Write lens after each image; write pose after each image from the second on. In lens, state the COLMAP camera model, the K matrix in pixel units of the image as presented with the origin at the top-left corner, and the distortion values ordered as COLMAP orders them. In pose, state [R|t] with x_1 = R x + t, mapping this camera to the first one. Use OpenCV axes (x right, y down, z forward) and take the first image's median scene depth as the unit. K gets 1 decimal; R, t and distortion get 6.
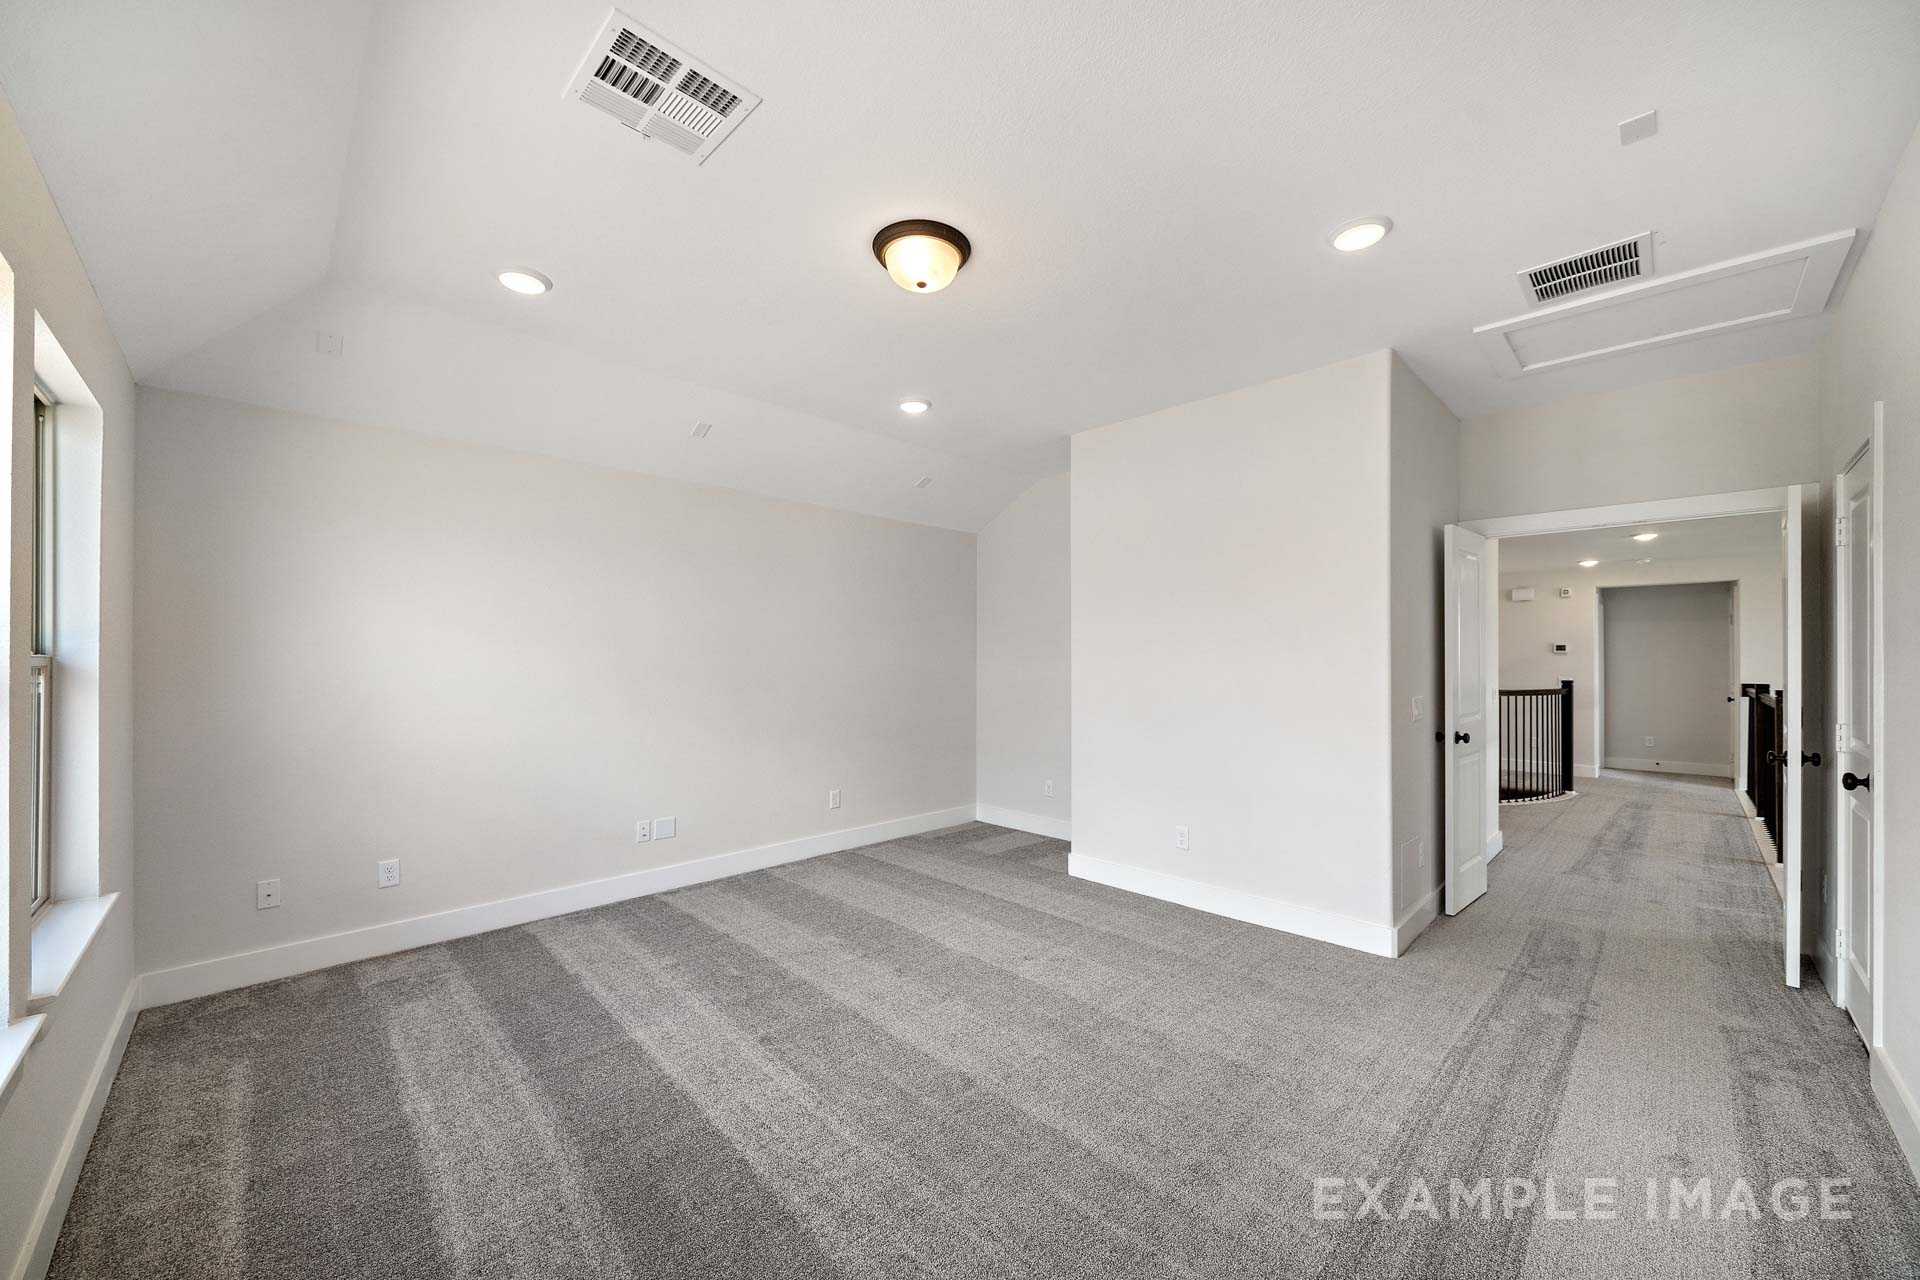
lens RADIAL K [[714.7, 0, 965.8], [0, 714.7, 644.2], [0, 0, 1]] dist [-0.002836, -0.000281]
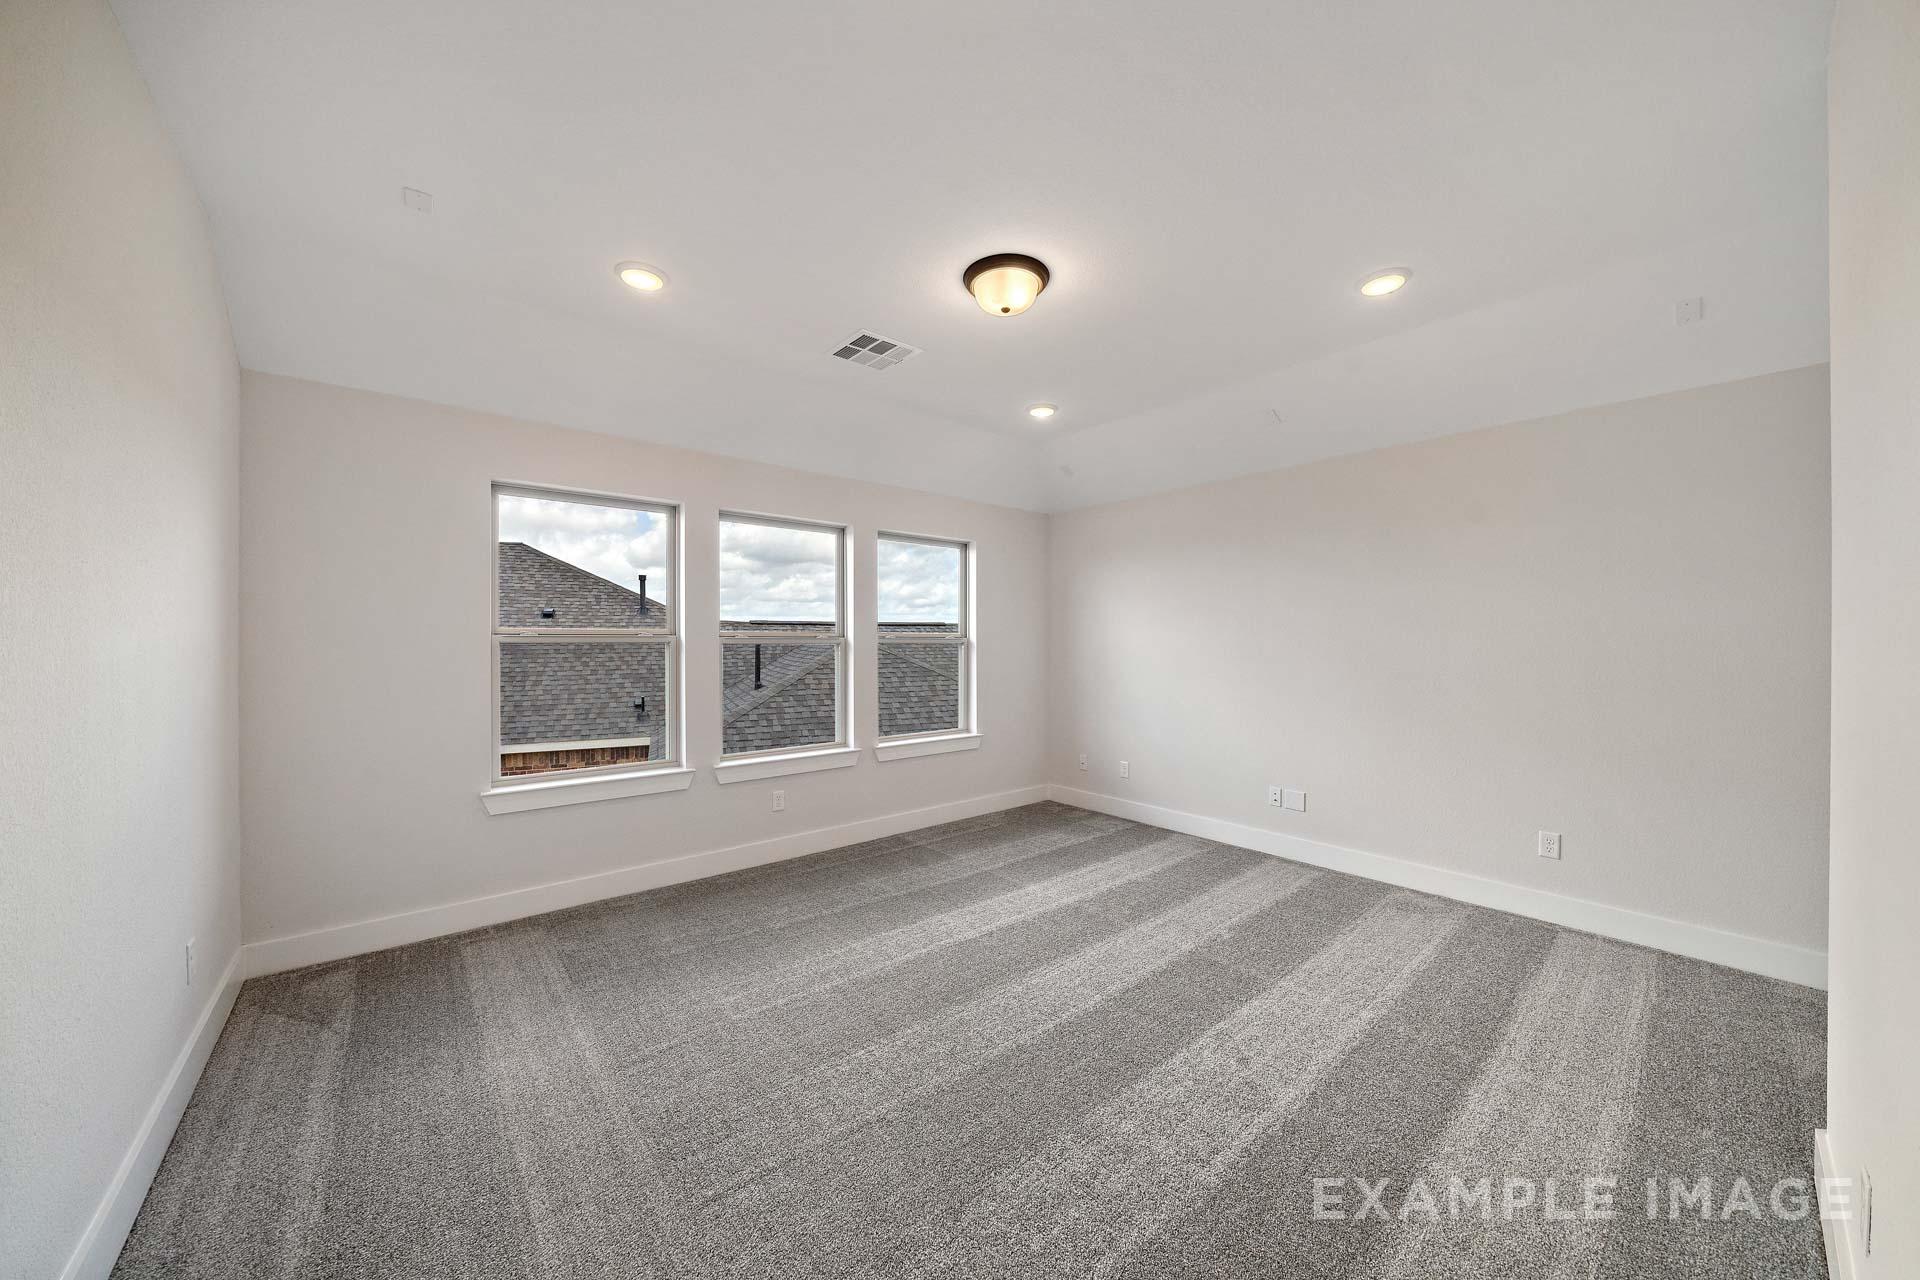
lens RADIAL K [[680.1, 0, 959.5], [0, 680.1, 645.8], [0, 0, 1]] dist [-0.001950, -0.000128]
pose [[-0.102323, 0.009510, -0.994706, 0.689329], [0.022204, 0.999727, 0.007274, 0.015828], [0.994503, -0.021342, -0.102507, 0.698306]]
